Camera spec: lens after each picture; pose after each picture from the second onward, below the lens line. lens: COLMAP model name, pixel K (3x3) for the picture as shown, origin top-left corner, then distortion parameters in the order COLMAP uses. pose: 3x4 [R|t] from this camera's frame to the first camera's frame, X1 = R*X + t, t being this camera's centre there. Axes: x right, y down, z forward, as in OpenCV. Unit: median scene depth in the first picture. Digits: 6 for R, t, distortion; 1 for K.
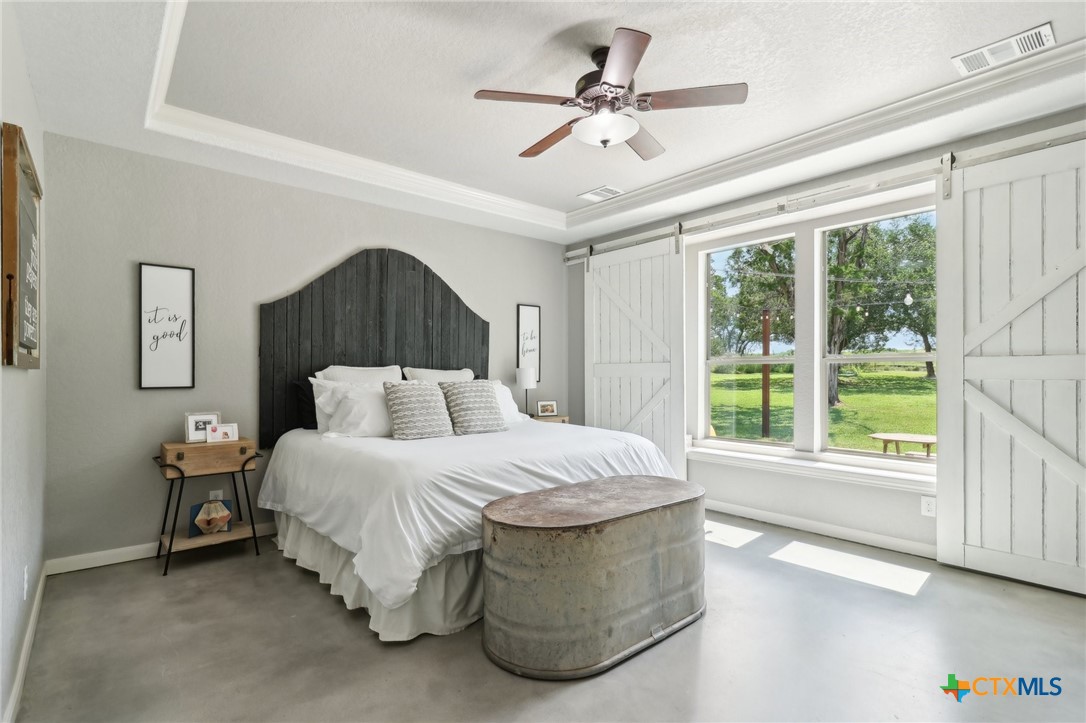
lens RADIAL K [[515.8, 0, 538.6], [0, 515.8, 363.1], [0, 0, 1]] dist [0.001299, 0.000469]
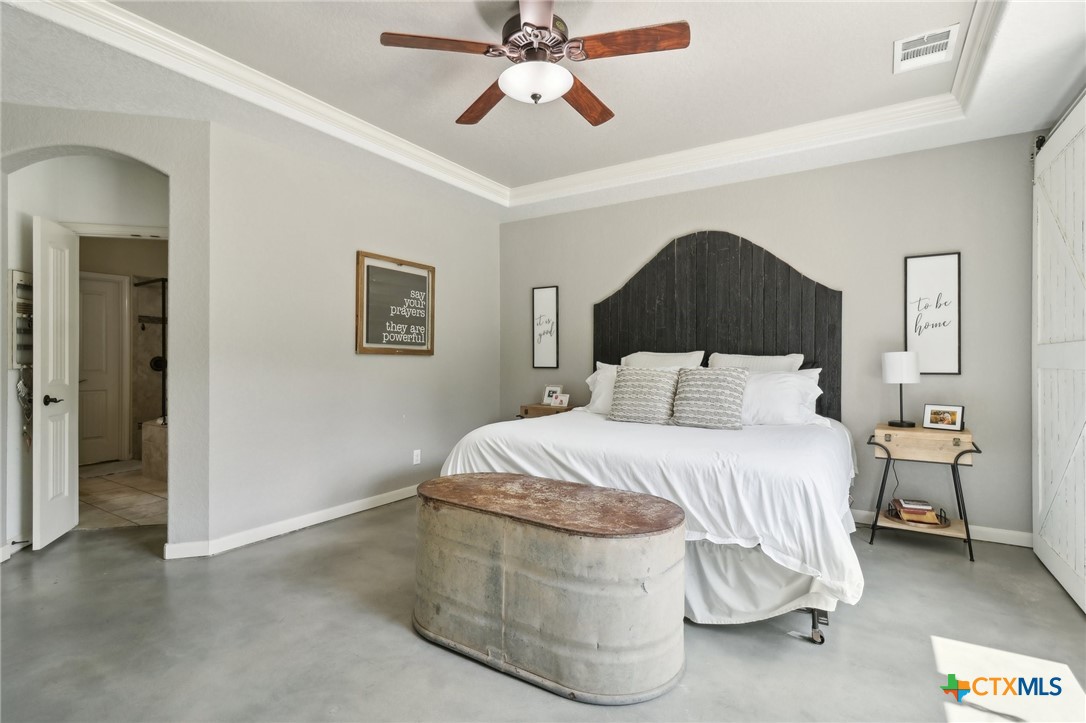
lens RADIAL K [[513.3, 0, 546.0], [0, 513.3, 356.8], [0, 0, 1]] dist [0.000930, -0.000237]
pose [[0.290304, -0.000414, -0.956934, 0.717719], [0.011985, 0.999923, 0.003204, 0.011584], [0.956860, -0.012399, 0.290286, 0.558822]]
